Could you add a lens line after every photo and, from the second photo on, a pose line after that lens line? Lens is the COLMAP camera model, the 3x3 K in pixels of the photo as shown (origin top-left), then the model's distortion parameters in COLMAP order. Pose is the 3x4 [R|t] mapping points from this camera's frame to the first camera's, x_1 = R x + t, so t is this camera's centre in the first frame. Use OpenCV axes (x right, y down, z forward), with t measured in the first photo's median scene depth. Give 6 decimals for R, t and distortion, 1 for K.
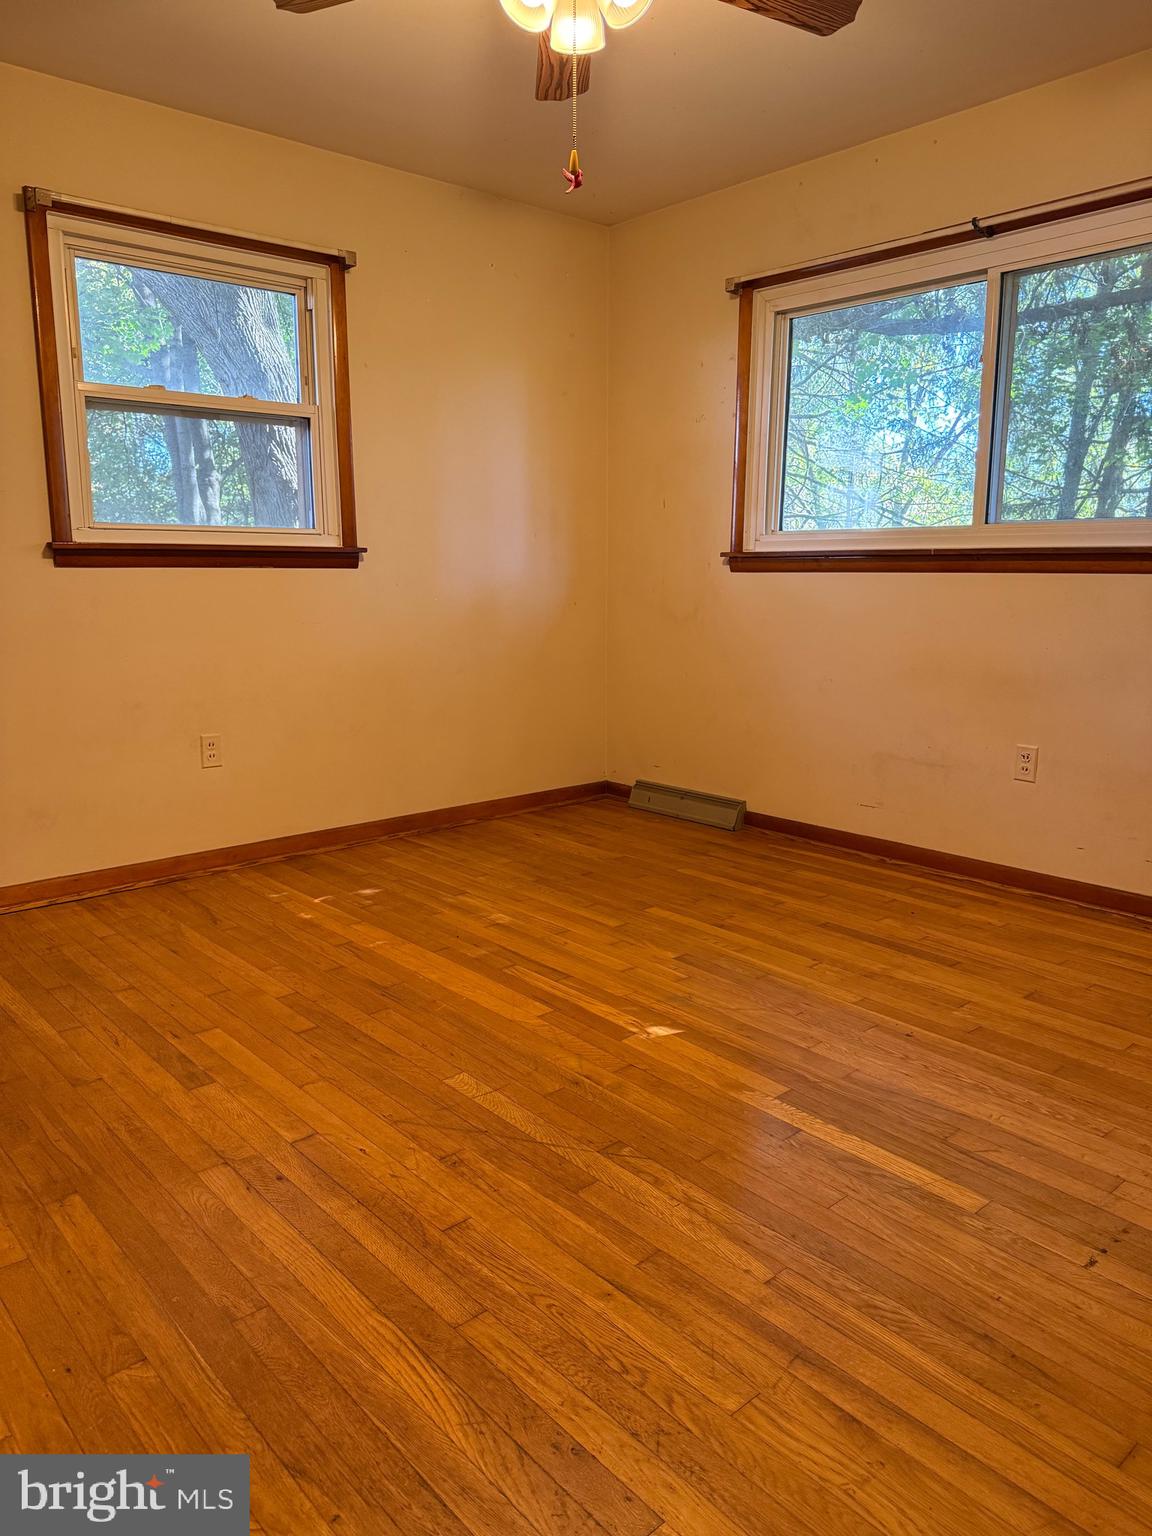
lens RADIAL K [[1086.9, 0, 562.6], [0, 1086.9, 763.6], [0, 0, 1]] dist [0.077590, -0.087446]
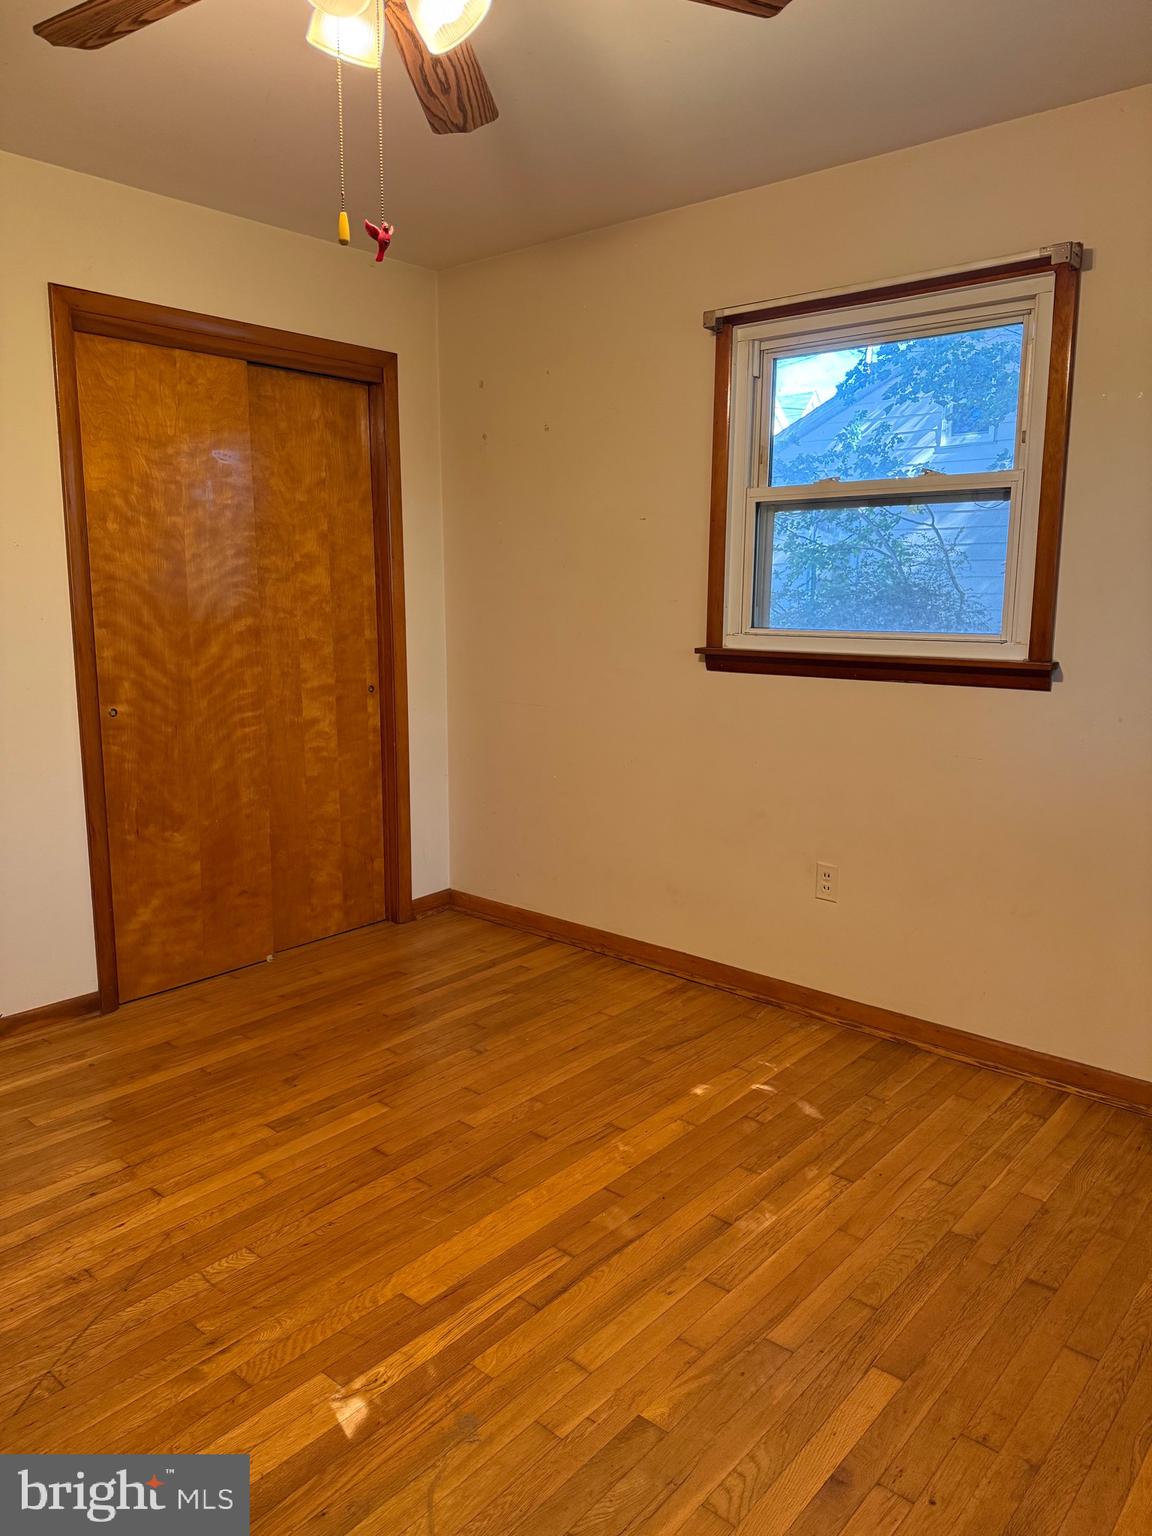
lens RADIAL K [[1086.9, 0, 565.5], [0, 1086.9, 756.0], [0, 0, 1]] dist [0.077590, -0.087446]
pose [[0.125800, 0.163645, -0.978465, 0.601187], [-0.170780, 0.975149, 0.141133, -0.240570], [0.977245, 0.149348, 0.150622, 0.780977]]
